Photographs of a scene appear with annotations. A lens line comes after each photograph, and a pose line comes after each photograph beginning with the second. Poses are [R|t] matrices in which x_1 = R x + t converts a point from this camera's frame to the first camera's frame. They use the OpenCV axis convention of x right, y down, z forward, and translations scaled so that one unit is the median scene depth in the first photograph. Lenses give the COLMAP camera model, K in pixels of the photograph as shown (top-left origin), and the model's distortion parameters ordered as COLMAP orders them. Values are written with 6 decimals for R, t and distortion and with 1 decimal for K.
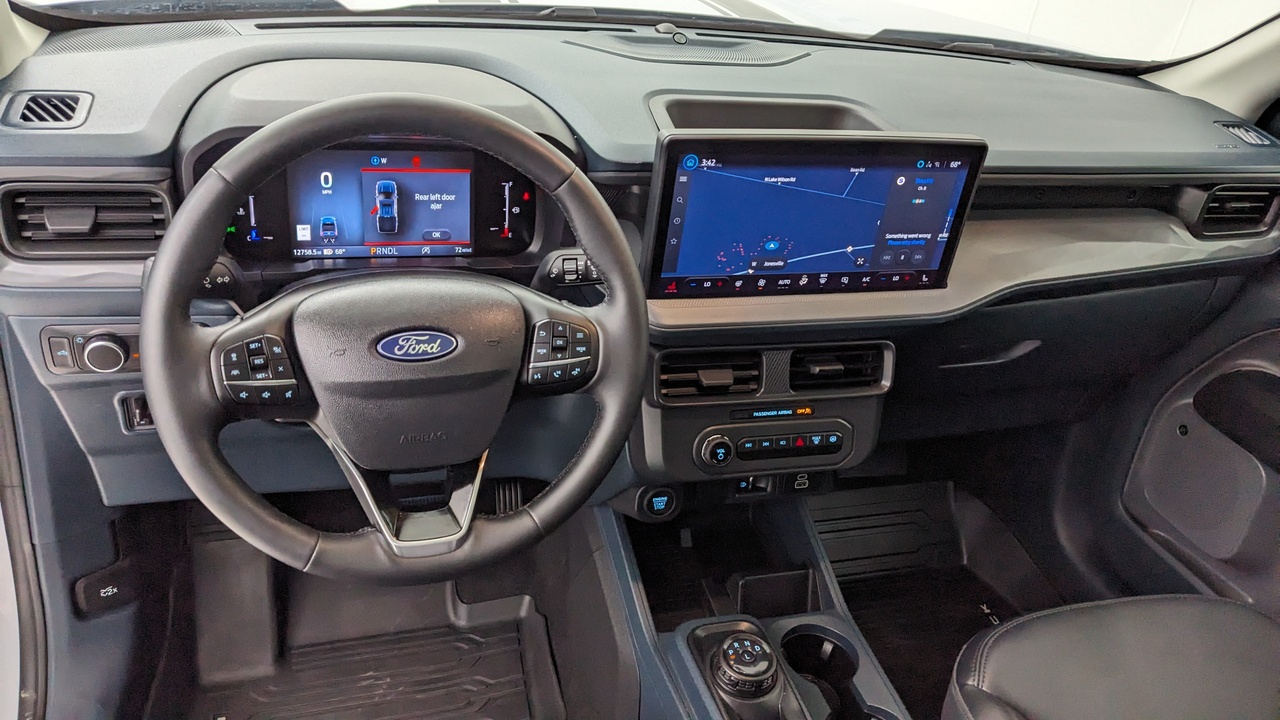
lens RADIAL K [[997.5, 0, 645.3], [0, 997.5, 344.1], [0, 0, 1]] dist [0.034019, -0.091393]
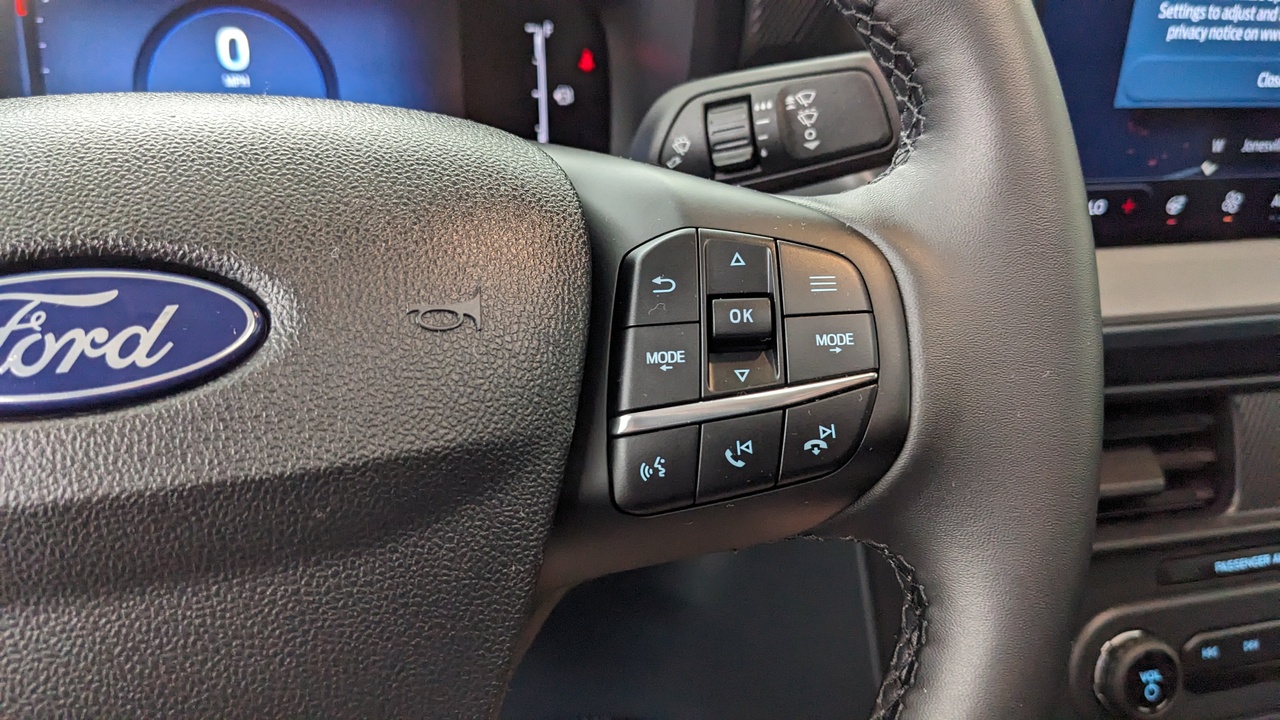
lens RADIAL K [[997.5, 0, 645.3], [0, 997.5, 344.1], [0, 0, 1]] dist [0.034019, -0.091393]
pose [[0.994750, -0.068538, -0.075987, -0.076834], [0.057332, 0.988356, -0.140943, 0.030269], [0.084762, 0.135847, 0.987097, 0.653833]]
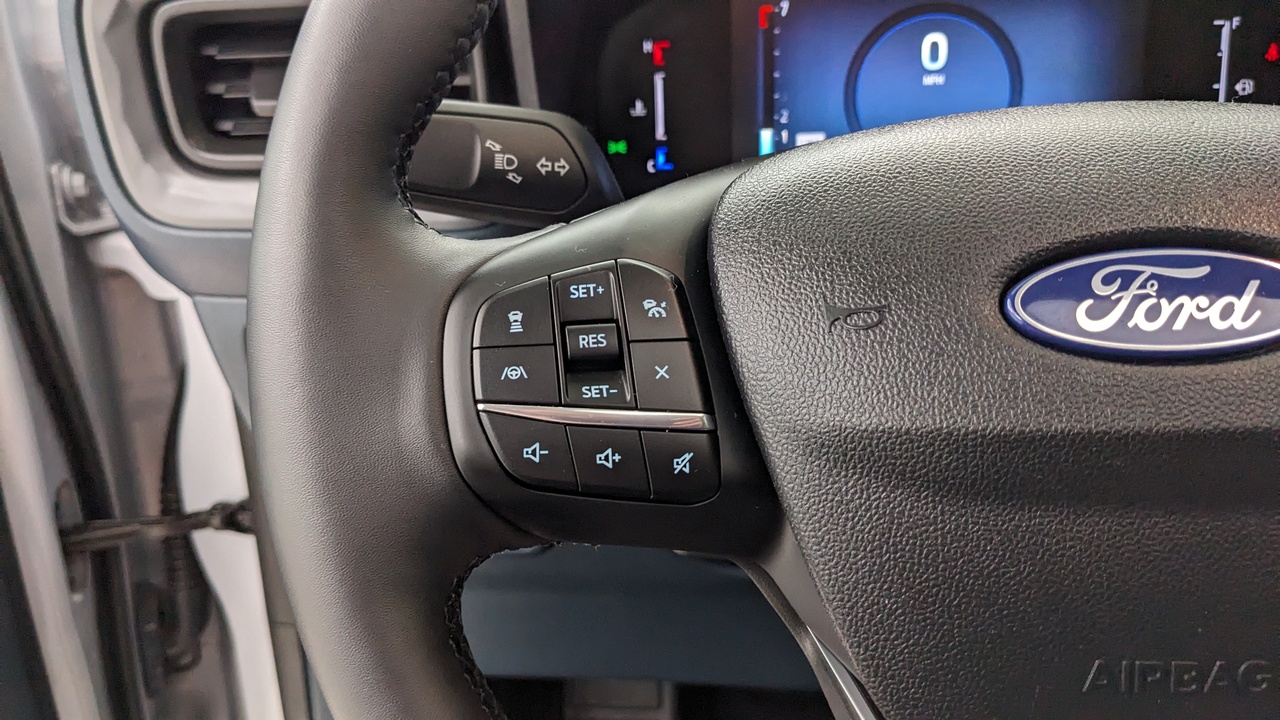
lens RADIAL K [[997.5, 0, 645.3], [0, 997.5, 344.1], [0, 0, 1]] dist [0.034019, -0.091393]
pose [[0.904532, 0.001080, -0.426404, -0.192466], [-0.059749, 0.990452, -0.124235, 0.041290], [0.422198, 0.137852, 0.895961, 0.578632]]
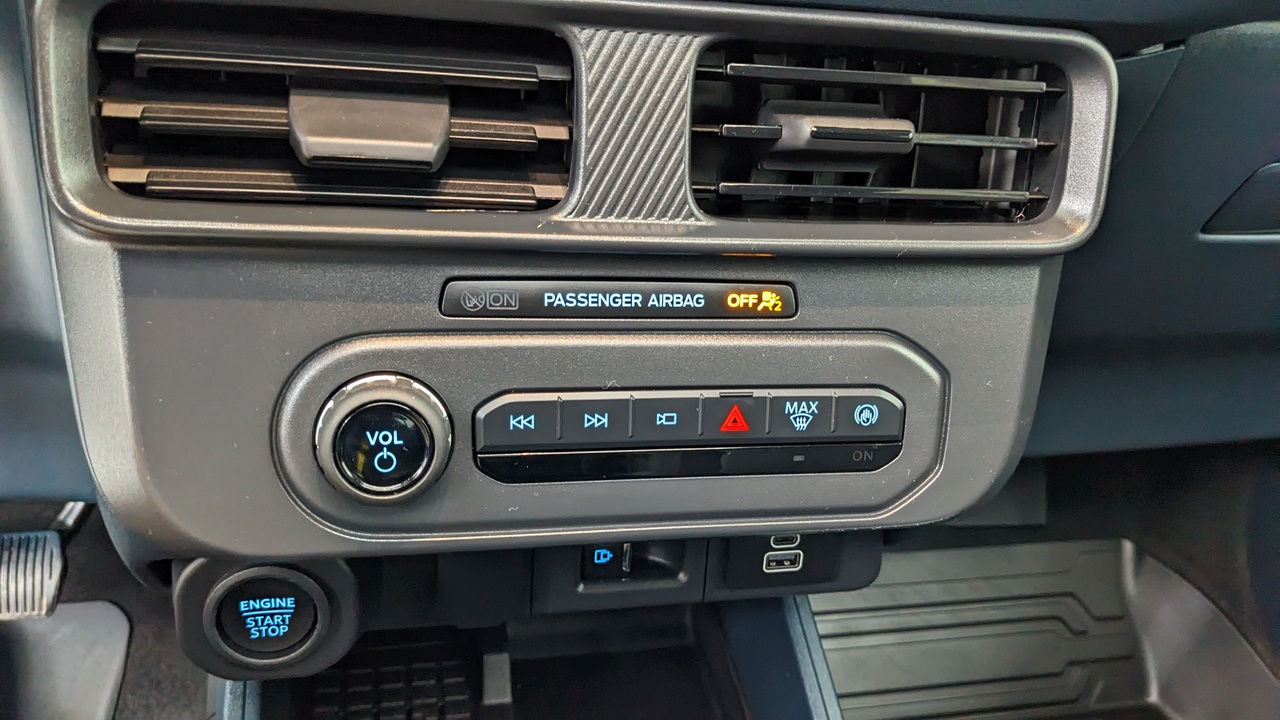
lens RADIAL K [[997.5, 0, 645.3], [0, 997.5, 344.1], [0, 0, 1]] dist [0.034019, -0.091393]
pose [[0.995966, 0.029869, -0.084615, 0.169846], [-0.031682, 0.999294, -0.020171, 0.093637], [0.083953, 0.022771, 0.996210, 0.820313]]
